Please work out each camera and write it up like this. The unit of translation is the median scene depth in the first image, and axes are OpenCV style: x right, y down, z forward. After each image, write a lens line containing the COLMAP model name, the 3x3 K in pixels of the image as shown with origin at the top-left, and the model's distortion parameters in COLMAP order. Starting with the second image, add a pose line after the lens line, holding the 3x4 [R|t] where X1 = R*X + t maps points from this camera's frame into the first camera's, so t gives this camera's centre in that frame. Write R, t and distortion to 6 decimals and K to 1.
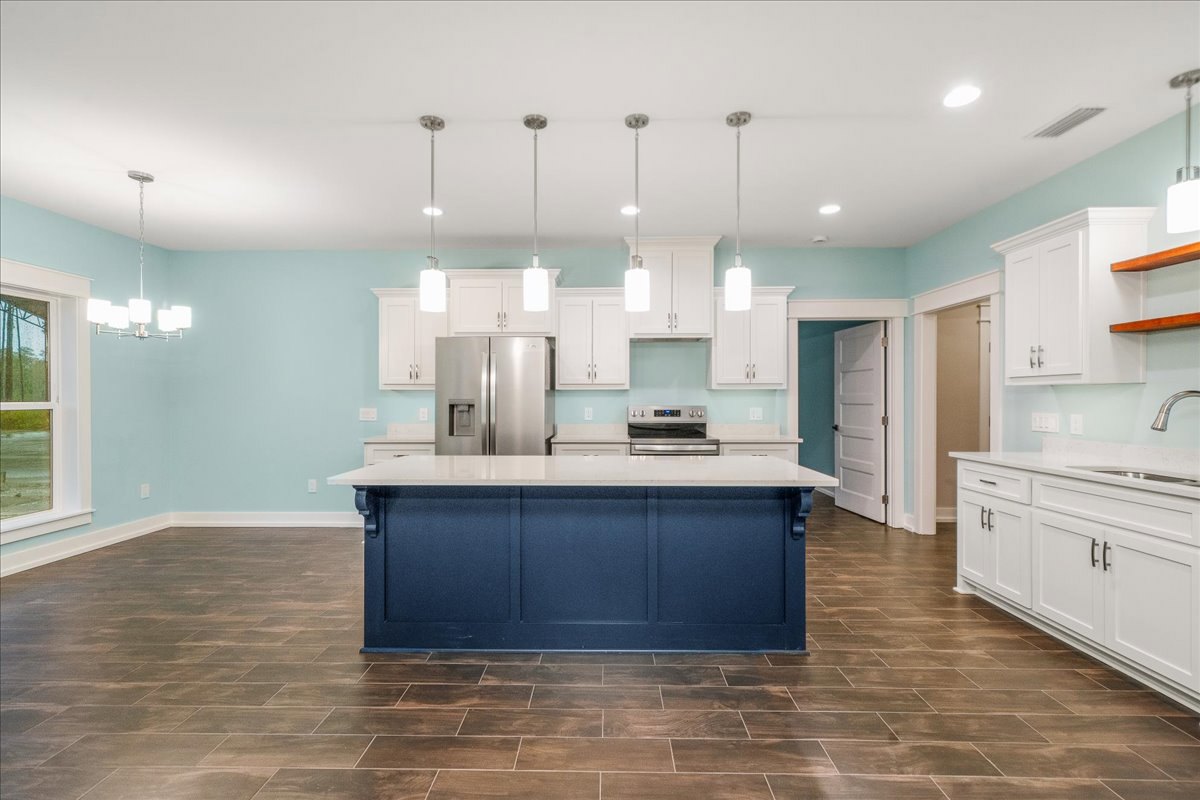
lens RADIAL K [[556.2, 0, 612.5], [0, 556.2, 401.3], [0, 0, 1]] dist [0.004649, -0.001979]
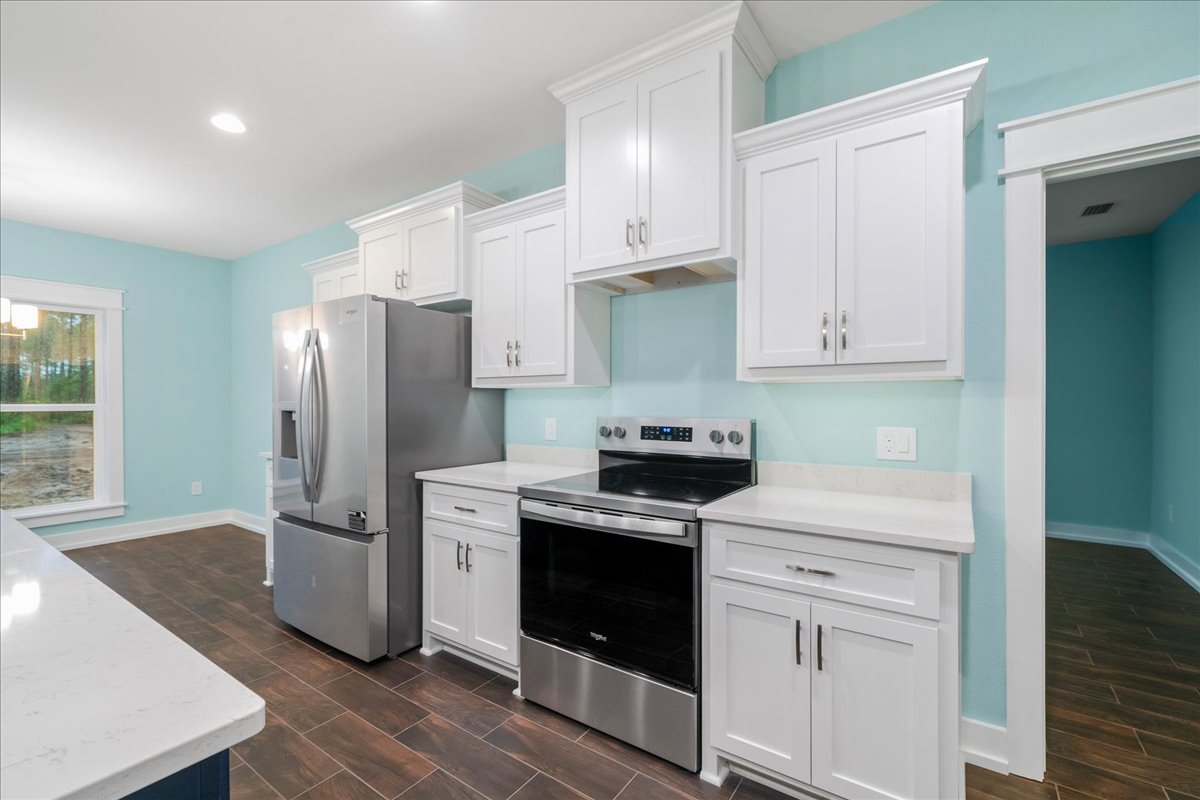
lens RADIAL K [[579.1, 0, 531.4], [0, 579.1, 402.5], [0, 0, 1]] dist [0.003480, 0.000743]
pose [[0.755907, 0.003489, -0.654670, 0.420303], [-0.003653, 0.999993, 0.001112, -0.006501], [0.654669, 0.001551, 0.755914, 0.682811]]
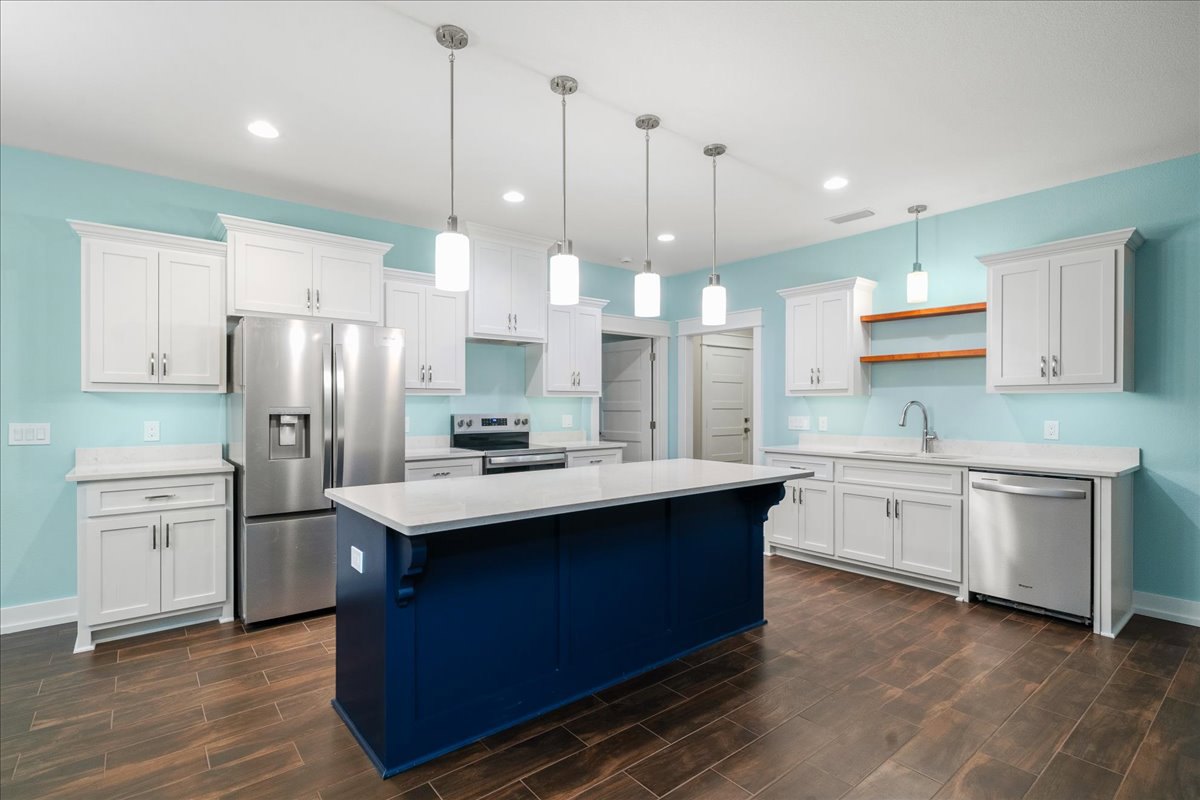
lens RADIAL K [[579.1, 0, 611.9], [0, 579.1, 408.1], [0, 0, 1]] dist [0.003480, 0.000743]
pose [[0.758936, -0.002568, 0.651160, -0.467419], [0.004084, 0.999991, -0.000816, 0.000271], [-0.651152, 0.003279, 0.758940, 0.187906]]
